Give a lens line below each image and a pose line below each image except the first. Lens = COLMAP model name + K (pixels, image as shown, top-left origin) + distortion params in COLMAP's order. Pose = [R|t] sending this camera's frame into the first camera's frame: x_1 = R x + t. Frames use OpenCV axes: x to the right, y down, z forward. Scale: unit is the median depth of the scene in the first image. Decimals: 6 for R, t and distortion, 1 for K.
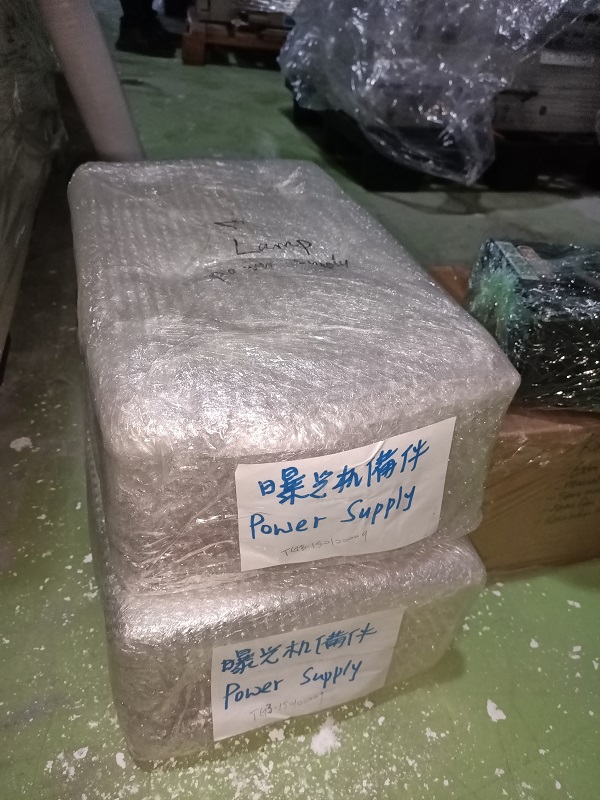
lens RADIAL K [[604.0, 0, 300.0], [0, 604.0, 400.0], [0, 0, 1]] dist [0.045440, -0.053093]
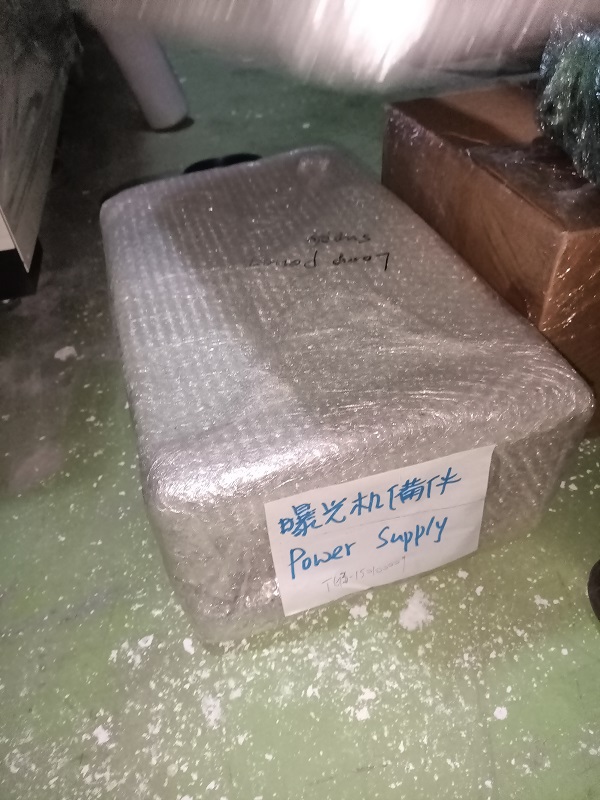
lens RADIAL K [[604.0, 0, 300.0], [0, 604.0, 400.0], [0, 0, 1]] dist [0.045440, -0.053093]
pose [[0.984759, -0.110674, -0.134169, 0.031325], [0.120798, 0.990220, 0.069804, 0.184101], [0.125132, -0.084947, 0.988497, 0.155566]]
